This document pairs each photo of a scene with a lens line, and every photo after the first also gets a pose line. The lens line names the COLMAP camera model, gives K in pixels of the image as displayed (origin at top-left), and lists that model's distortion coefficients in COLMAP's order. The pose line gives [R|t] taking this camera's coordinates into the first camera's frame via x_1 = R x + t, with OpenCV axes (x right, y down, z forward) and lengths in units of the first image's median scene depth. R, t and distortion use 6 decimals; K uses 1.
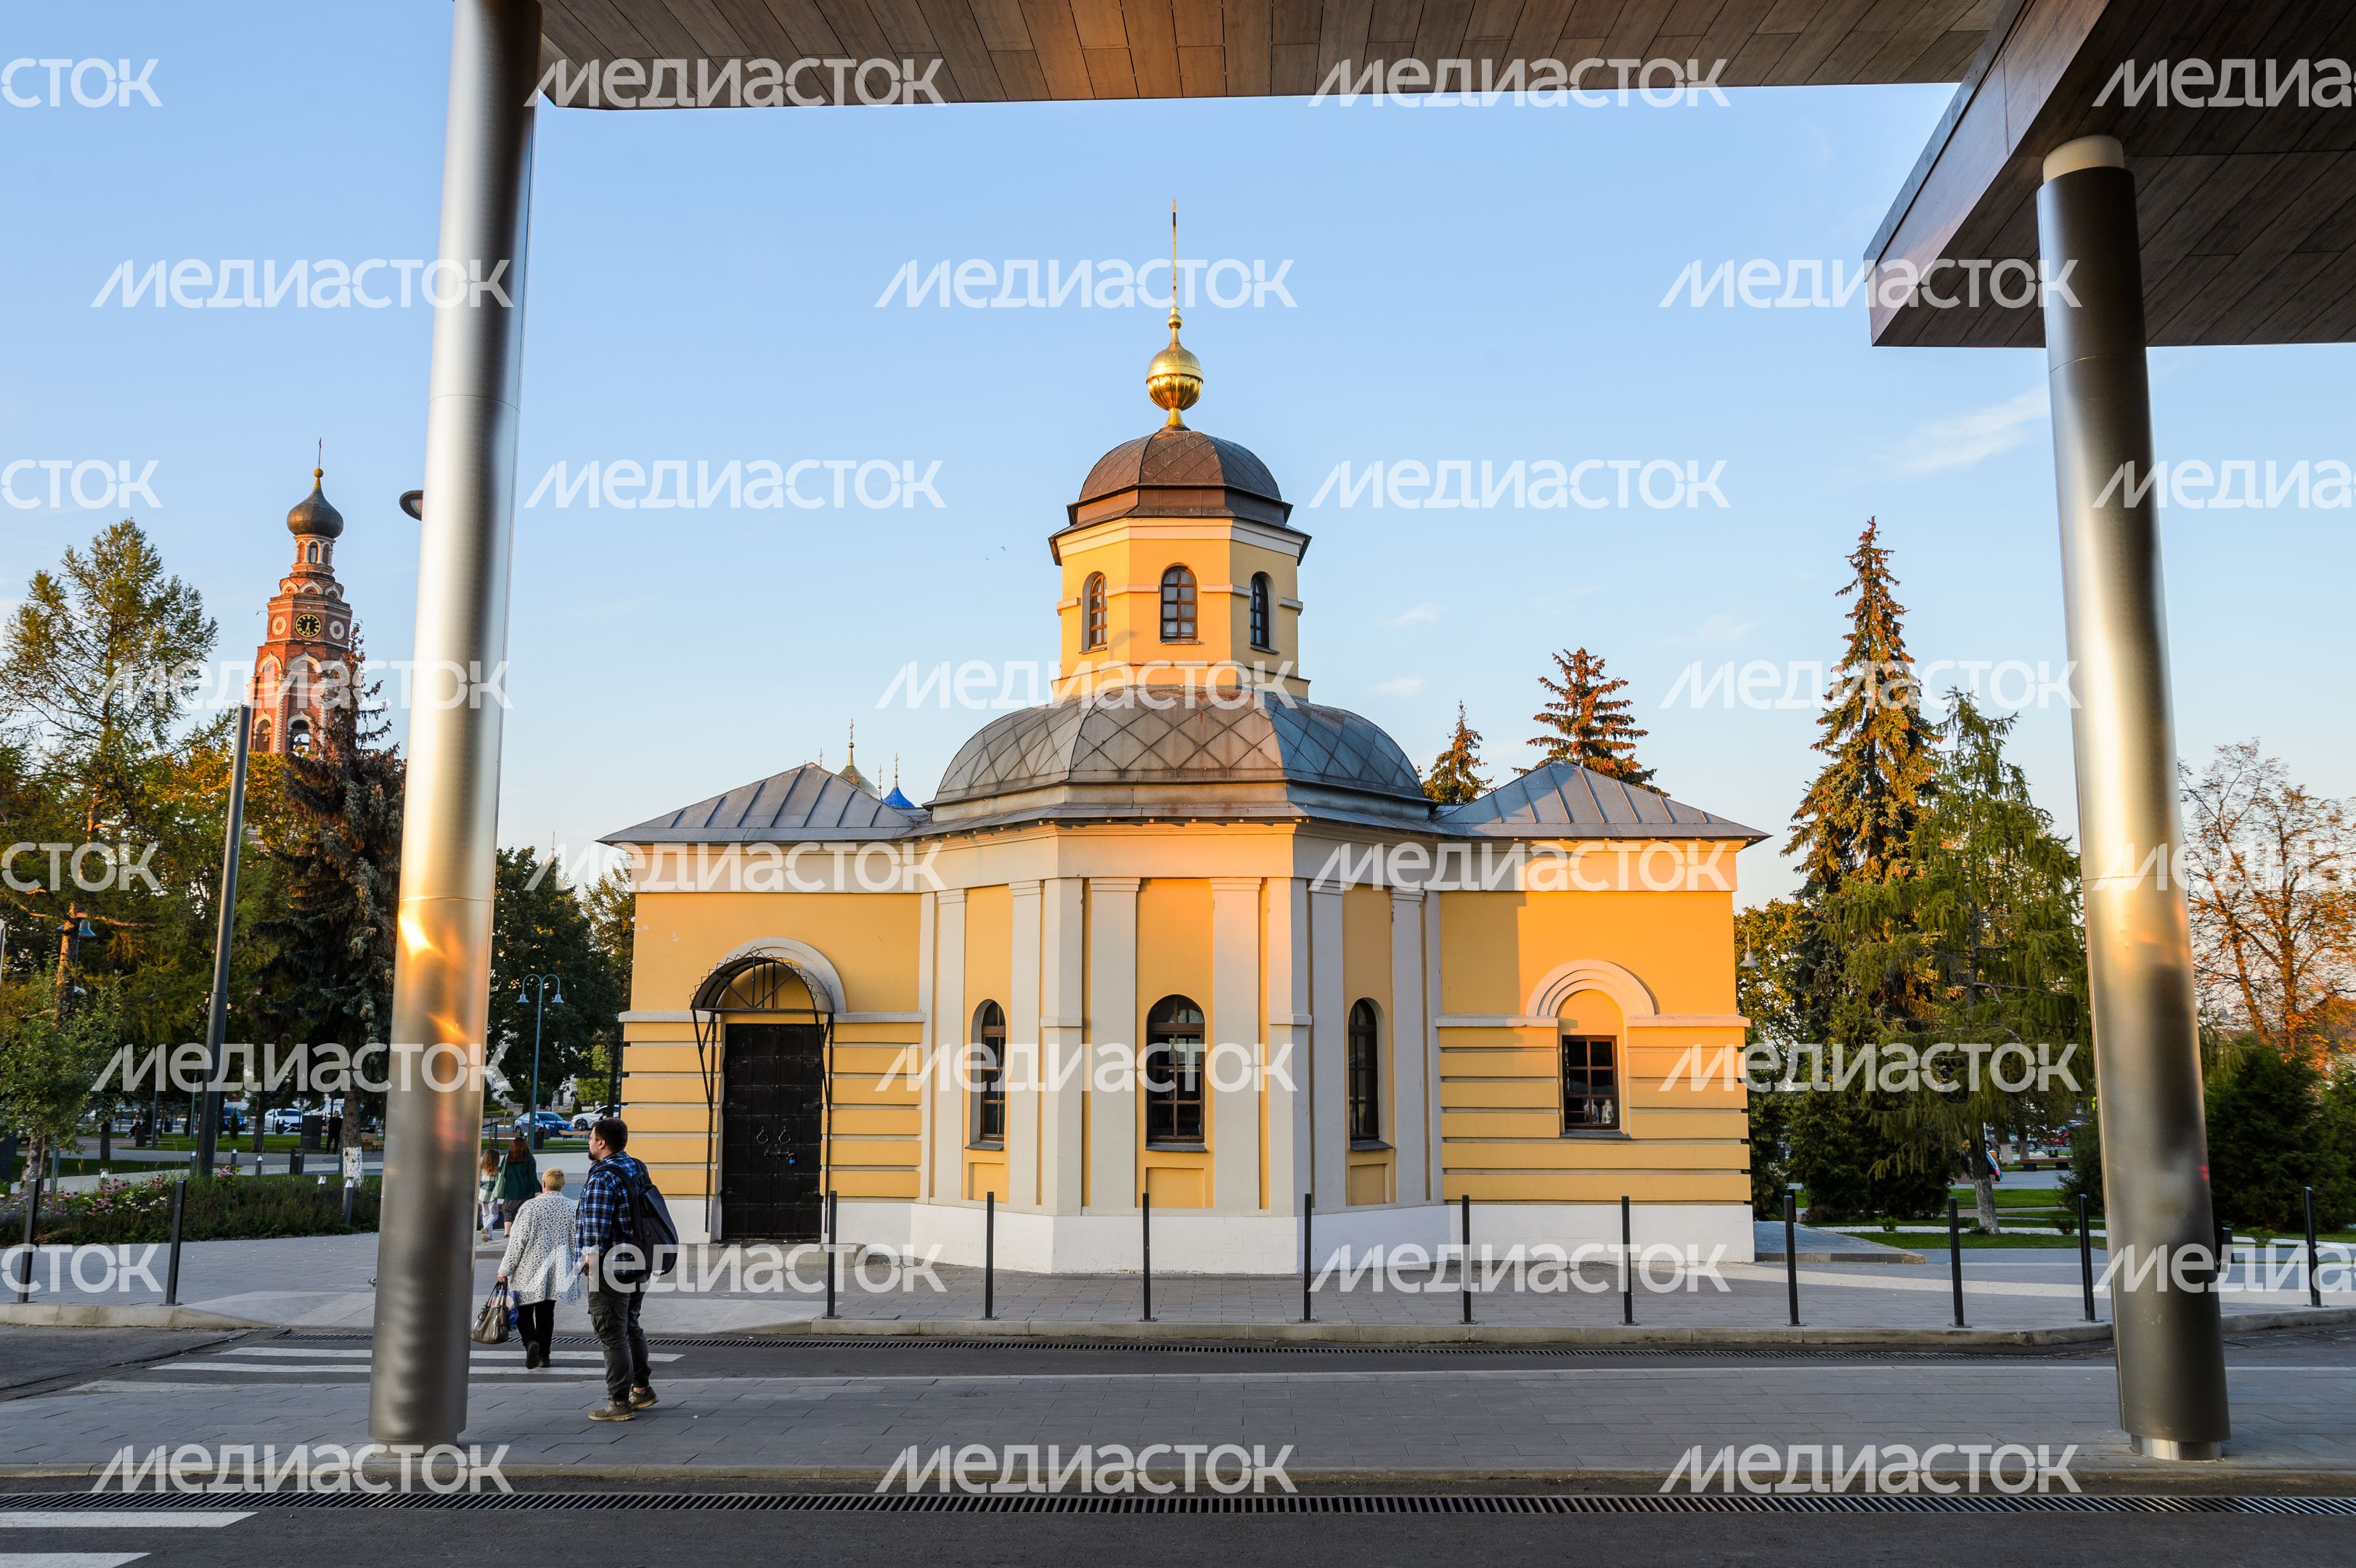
lens RADIAL K [[1909.5, 0, 1171.0], [0, 1909.5, 768.8], [0, 0, 1]] dist [-0.046955, 0.005926]
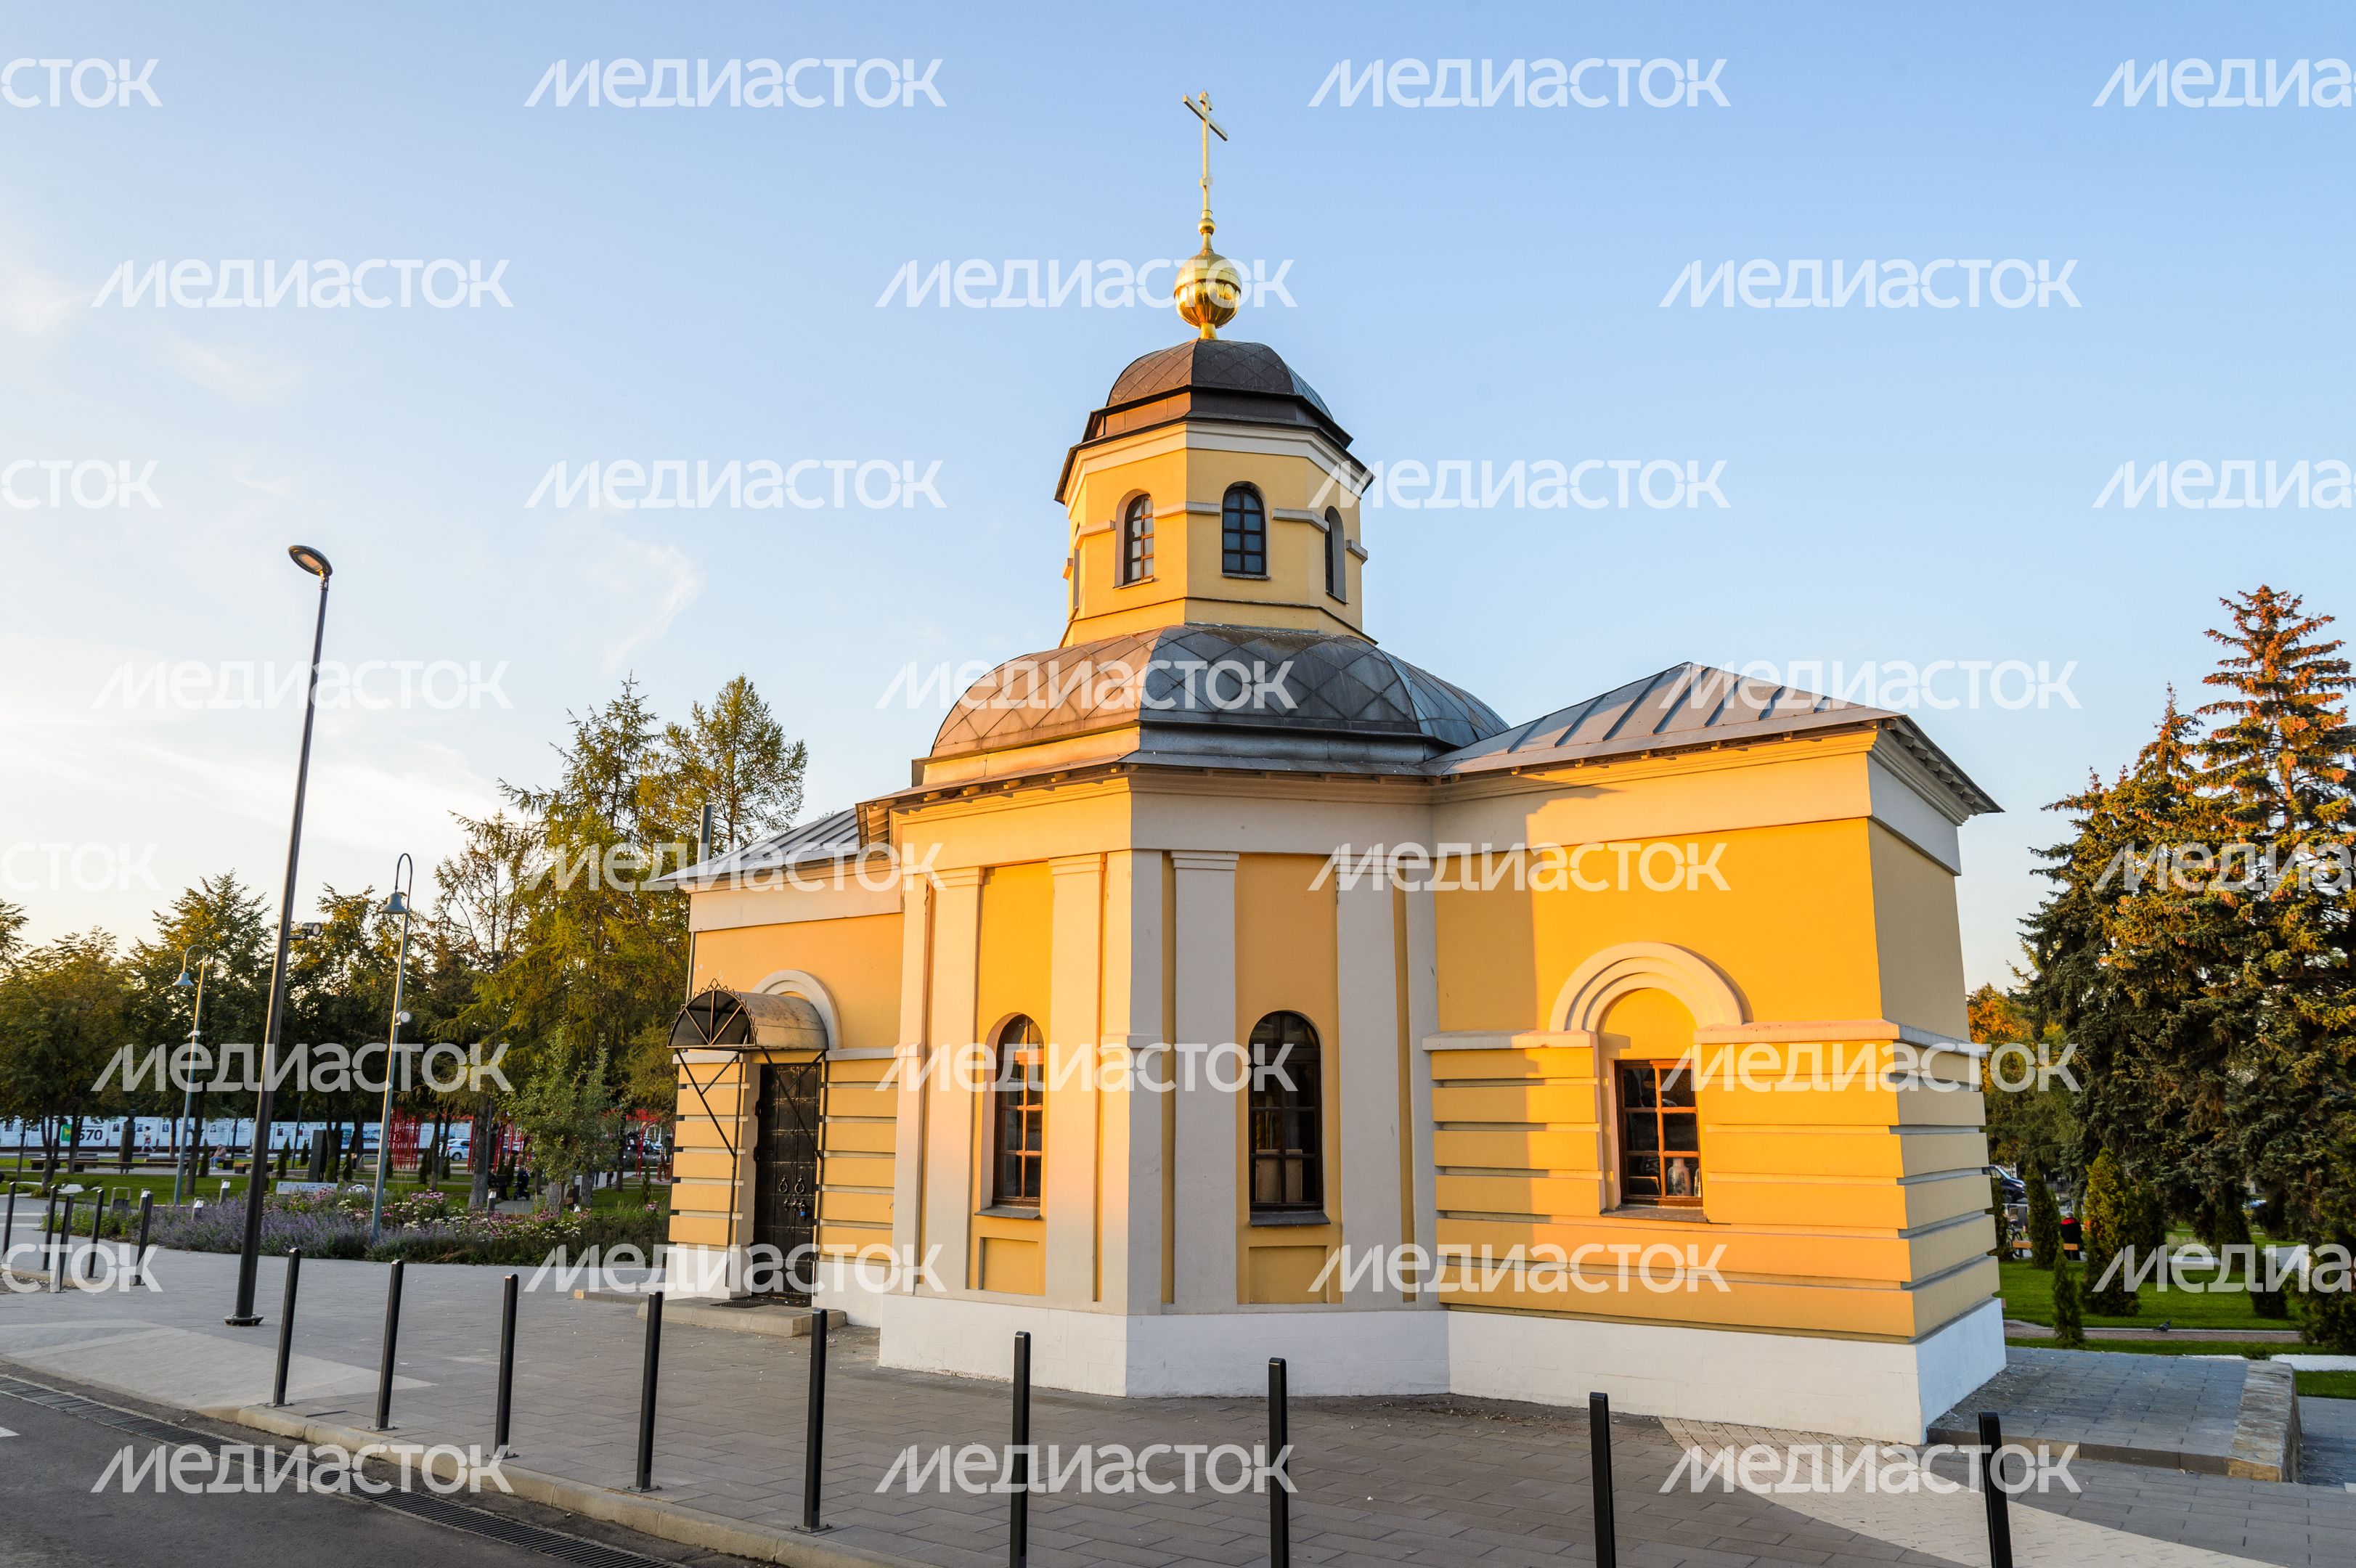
lens RADIAL K [[1582.9, 0, 1170.3], [0, 1582.9, 782.9], [0, 0, 1]] dist [-0.032783, -0.005472]
pose [[0.834669, -0.112679, -0.539103, 0.368615], [0.080397, 0.993290, -0.083134, 0.075126], [0.544853, 0.026047, 0.838127, 0.440566]]
